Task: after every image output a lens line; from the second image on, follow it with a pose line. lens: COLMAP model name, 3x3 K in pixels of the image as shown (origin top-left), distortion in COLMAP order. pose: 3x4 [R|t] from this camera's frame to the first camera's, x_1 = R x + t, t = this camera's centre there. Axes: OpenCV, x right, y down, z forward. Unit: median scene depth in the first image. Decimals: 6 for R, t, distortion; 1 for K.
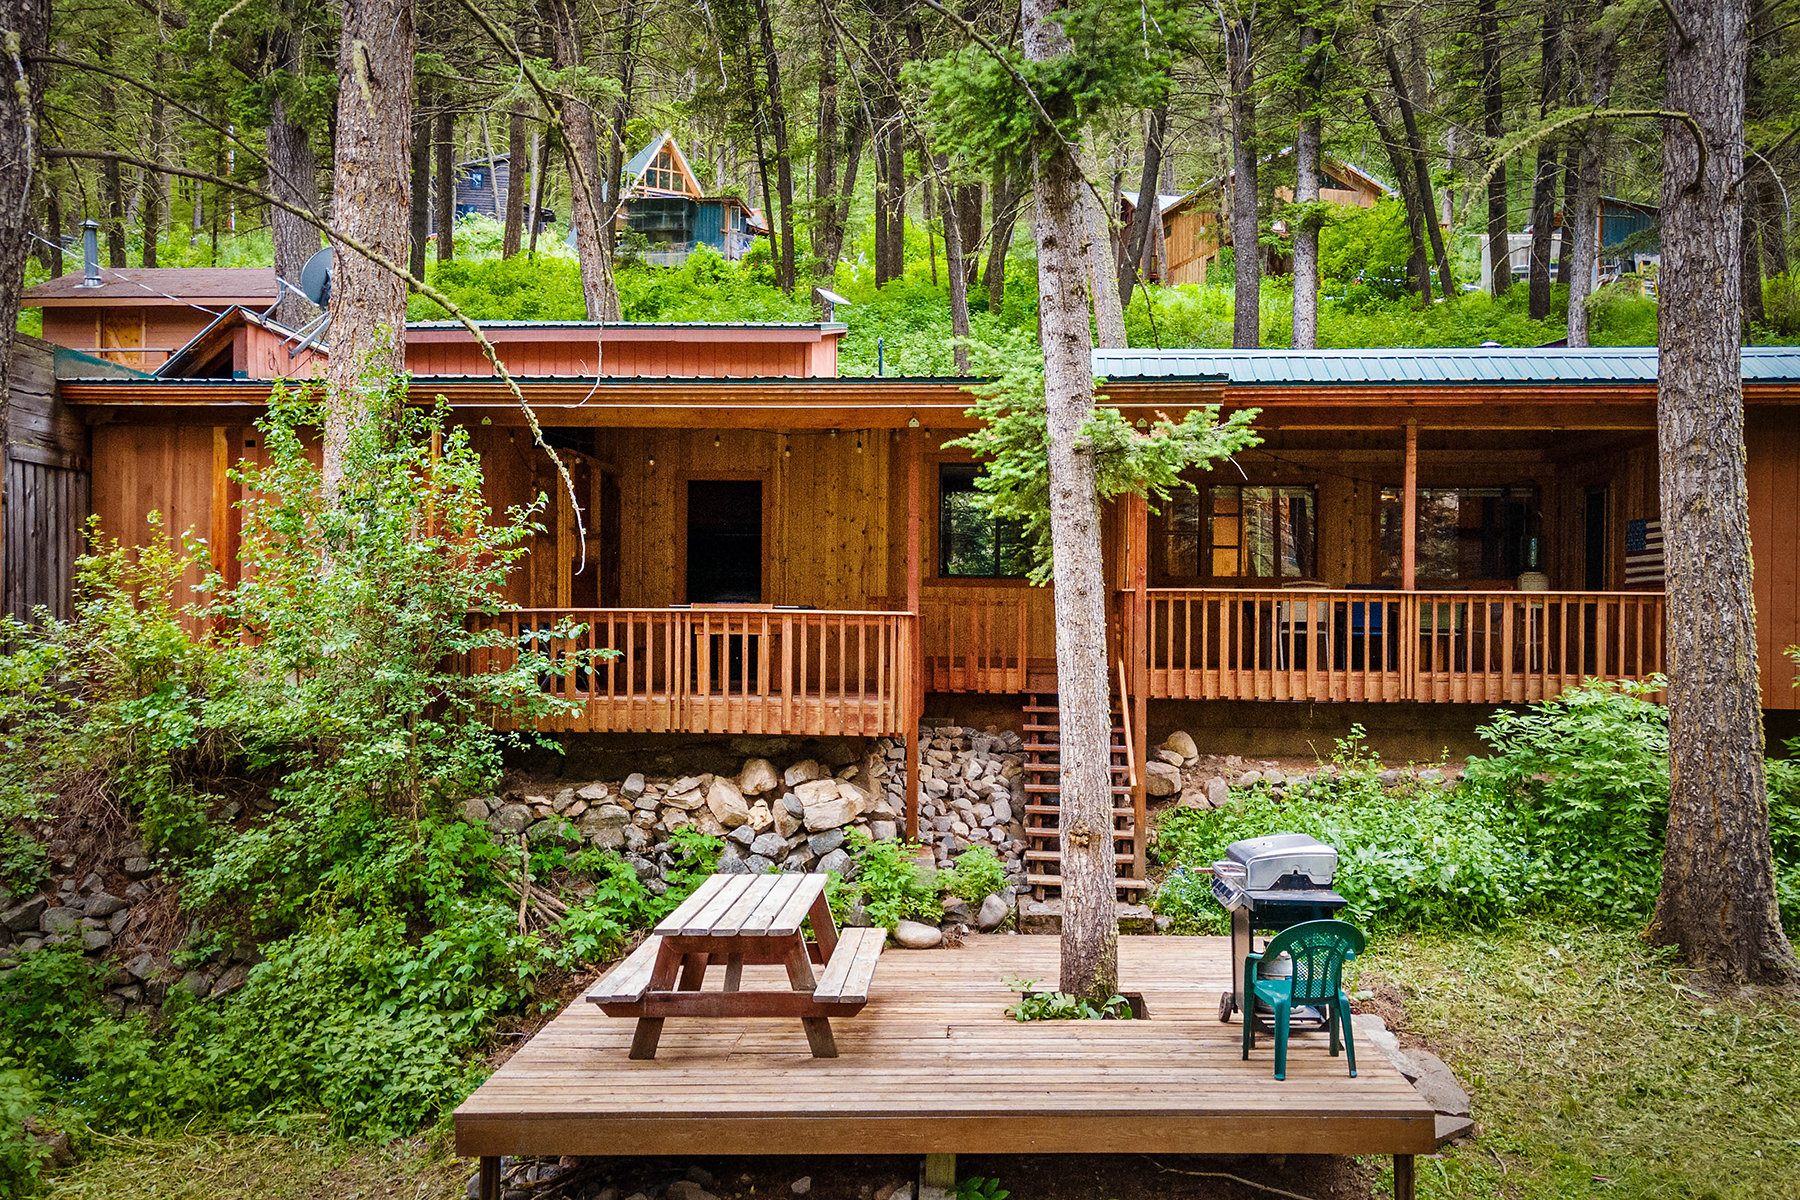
lens RADIAL K [[1583.8, 0, 960.3], [0, 1583.8, 611.2], [0, 0, 1]] dist [0.031246, 0.021800]
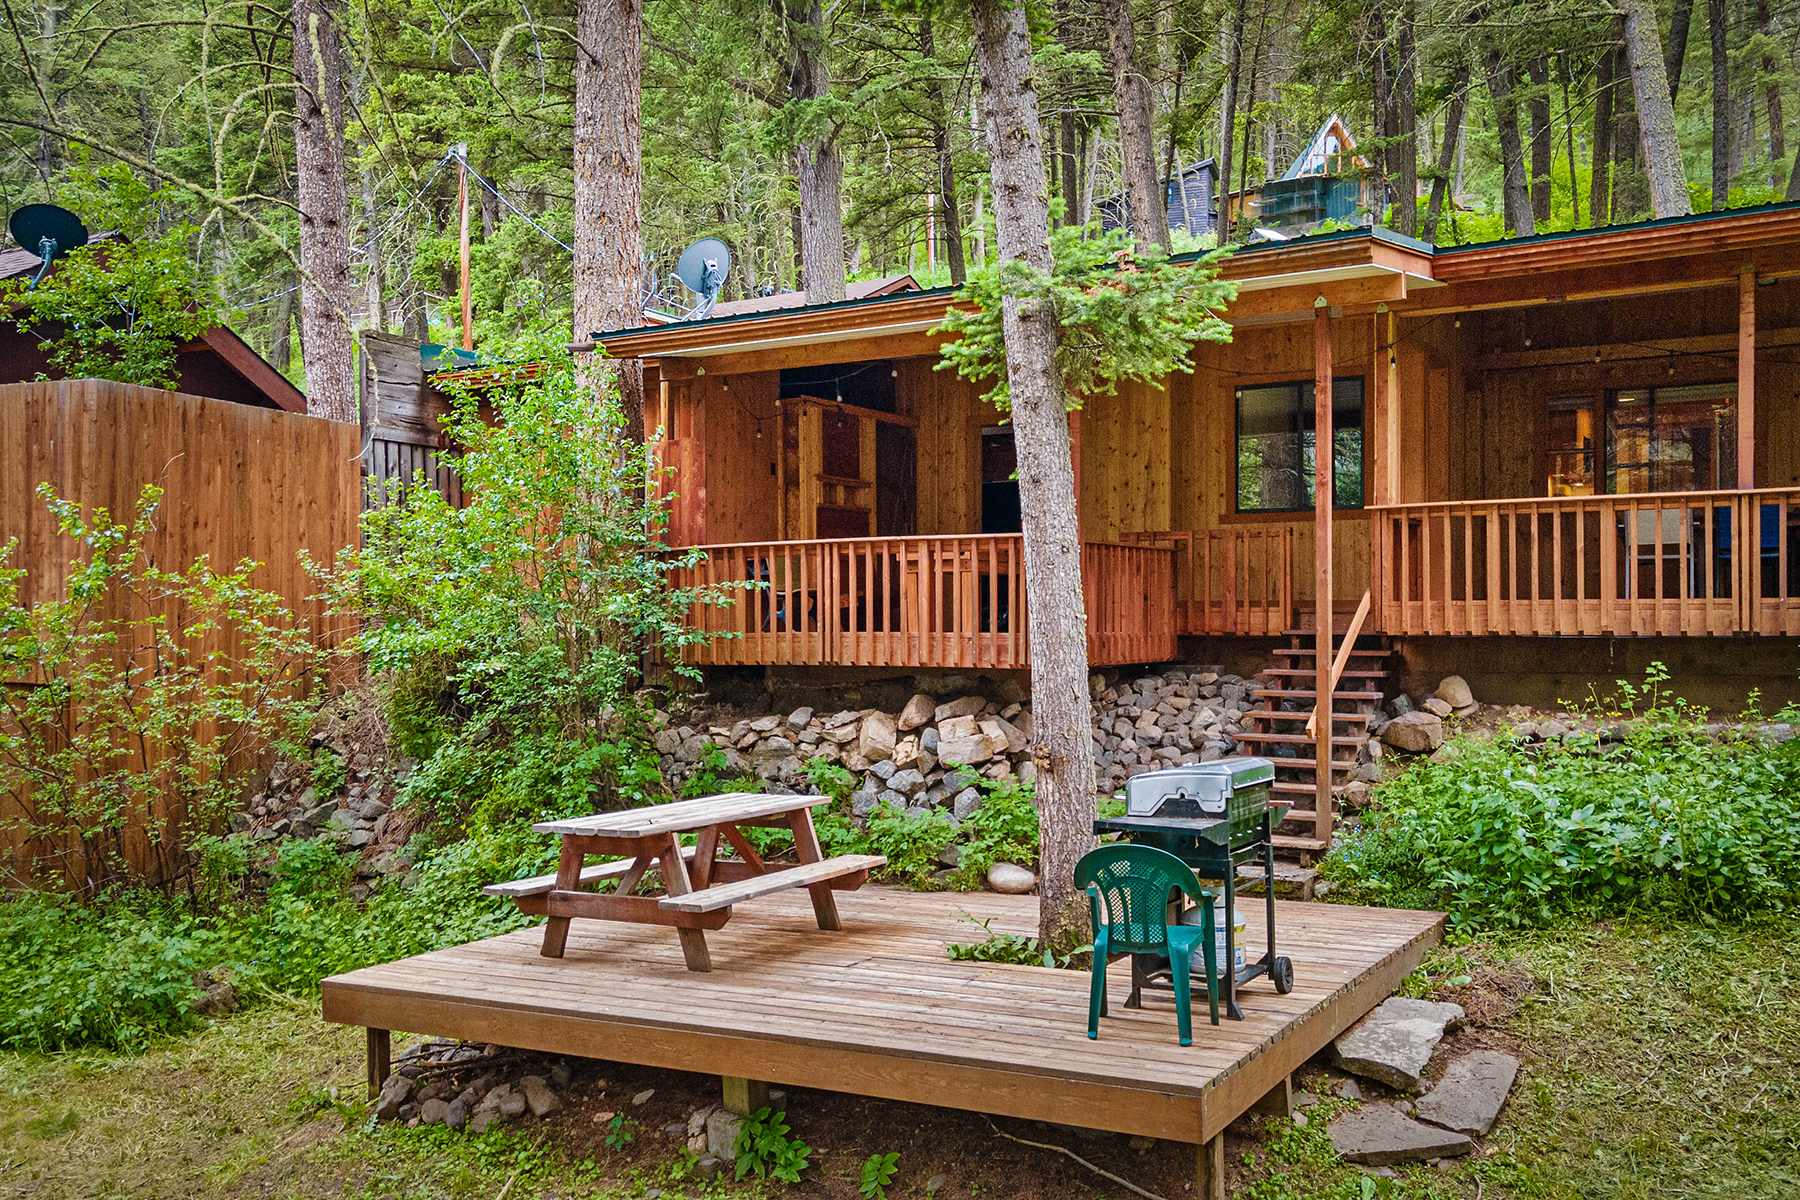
lens RADIAL K [[1583.8, 0, 899.5], [0, 1583.8, 610.4], [0, 0, 1]] dist [0.031246, 0.021800]
pose [[0.885050, -0.017320, -0.465173, 0.319289], [0.015957, 0.999849, -0.006868, 0.050032], [0.465222, -0.001345, 0.885193, 0.146532]]
